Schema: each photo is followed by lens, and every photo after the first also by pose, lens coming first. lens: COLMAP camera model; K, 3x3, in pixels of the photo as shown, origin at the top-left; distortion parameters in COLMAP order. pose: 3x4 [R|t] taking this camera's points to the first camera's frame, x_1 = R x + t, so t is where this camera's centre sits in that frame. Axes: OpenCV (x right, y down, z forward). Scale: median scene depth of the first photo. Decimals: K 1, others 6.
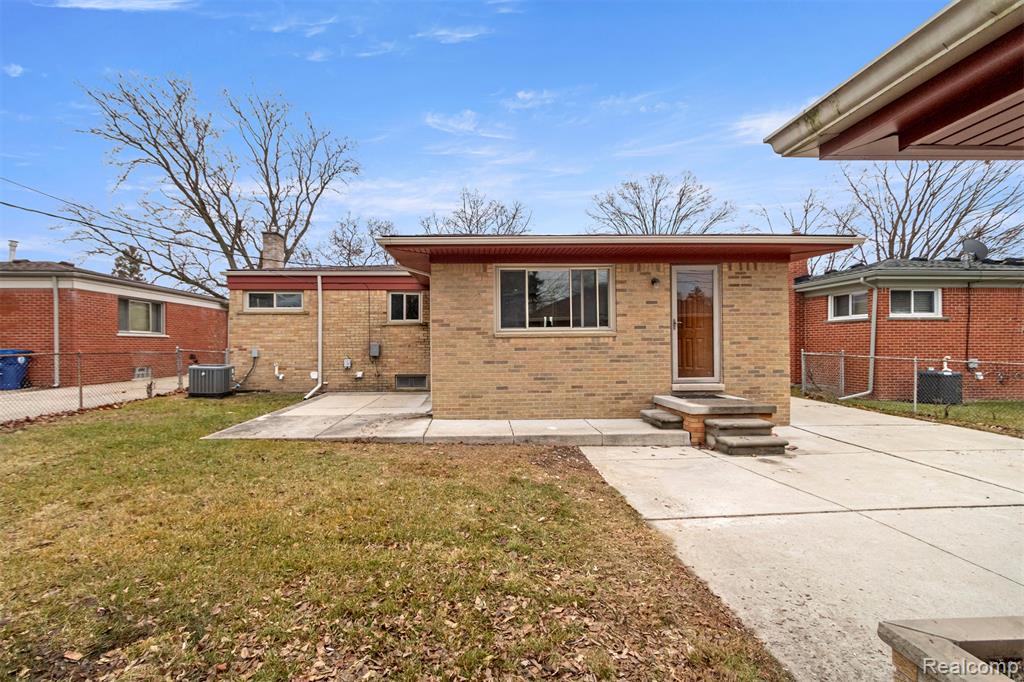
lens RADIAL K [[467.8, 0, 506.5], [0, 467.8, 343.4], [0, 0, 1]] dist [0.000329, -0.000307]
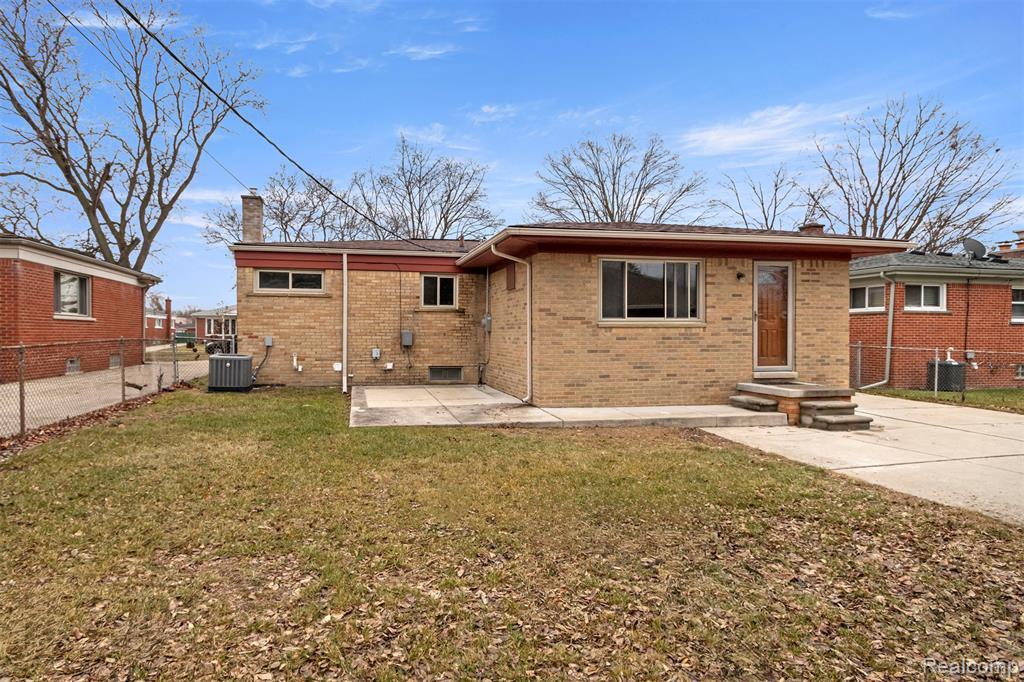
lens RADIAL K [[597.9, 0, 506.9], [0, 597.9, 340.8], [0, 0, 1]] dist [0.006758, -0.002831]
pose [[0.983419, 0.005328, 0.181271, -0.304102], [-0.008189, 0.999853, 0.015039, -0.000423], [-0.181165, -0.016274, 0.983318, -0.164925]]
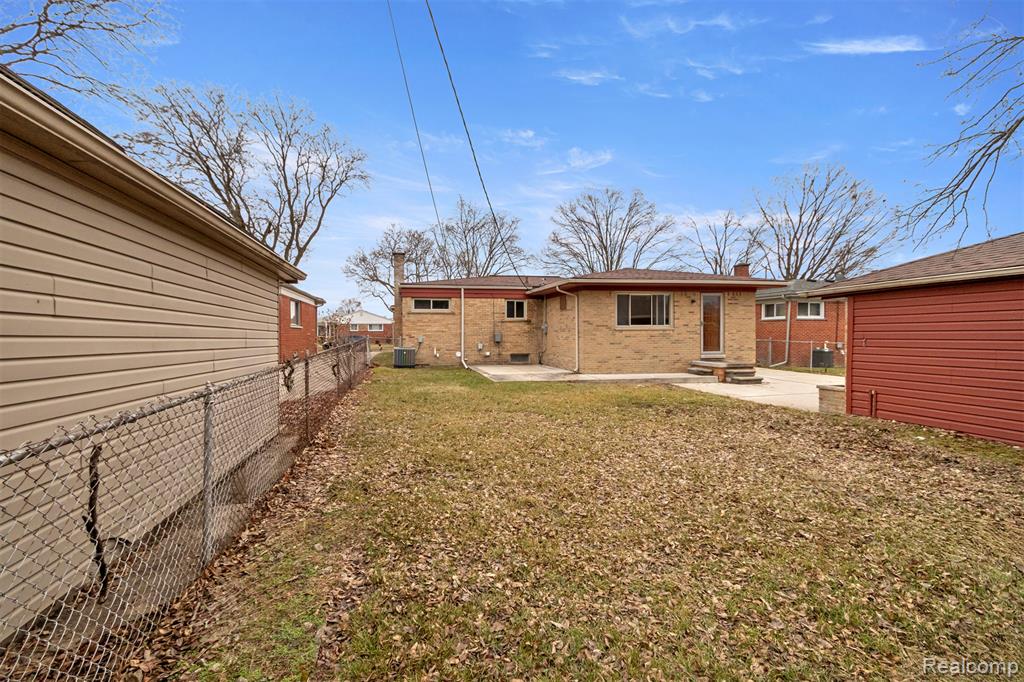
lens RADIAL K [[467.8, 0, 507.3], [0, 467.8, 343.7], [0, 0, 1]] dist [0.000329, -0.000307]
pose [[0.987353, -0.002140, 0.158522, -0.498329], [-0.001526, 0.999734, 0.022998, -0.001250], [-0.158529, -0.022949, 0.987088, -0.522359]]
